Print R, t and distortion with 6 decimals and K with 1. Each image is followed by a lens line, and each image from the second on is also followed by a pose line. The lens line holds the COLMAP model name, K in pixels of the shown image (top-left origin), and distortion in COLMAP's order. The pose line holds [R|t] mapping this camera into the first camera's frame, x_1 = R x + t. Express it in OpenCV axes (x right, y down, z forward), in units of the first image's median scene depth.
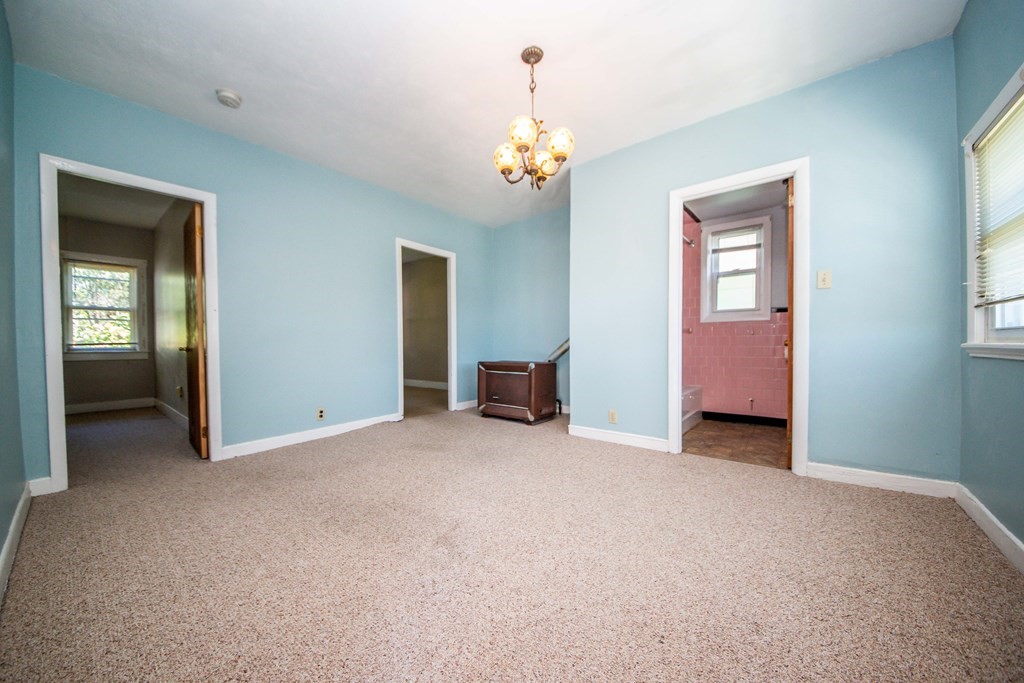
lens RADIAL K [[365.5, 0, 508.4], [0, 365.5, 348.6], [0, 0, 1]] dist [0.018423, -0.000047]
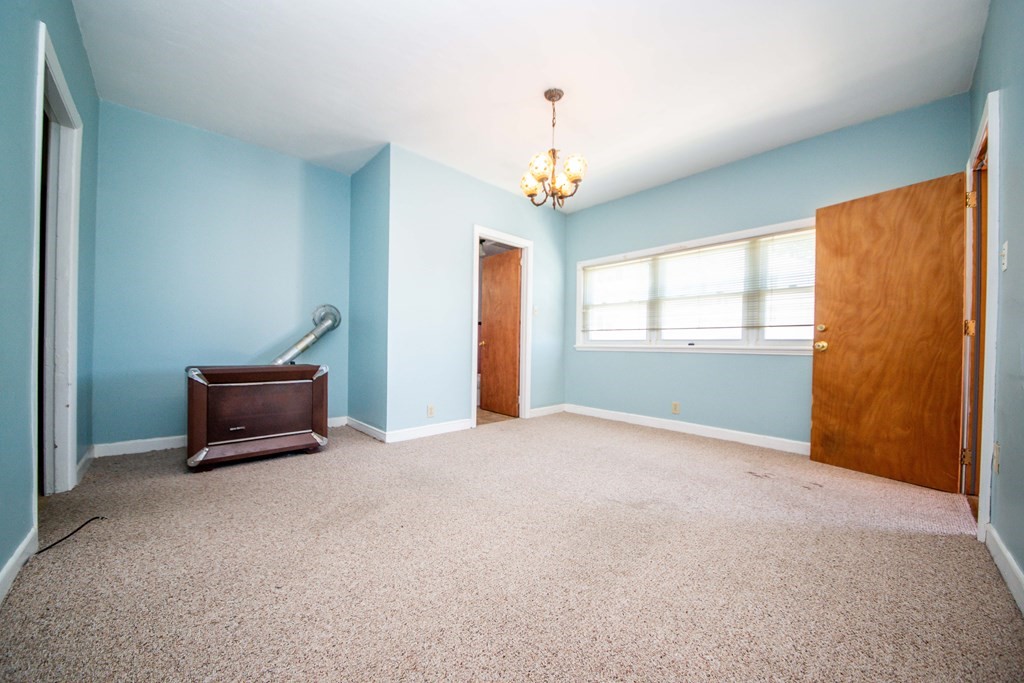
lens RADIAL K [[365.5, 0, 508.4], [0, 365.5, 348.6], [0, 0, 1]] dist [0.018423, -0.000047]
pose [[0.127611, 0.004242, 0.991815, -0.965112], [-0.005304, 0.999979, -0.003595, 0.013993], [-0.991810, -0.004802, 0.127631, 0.866044]]
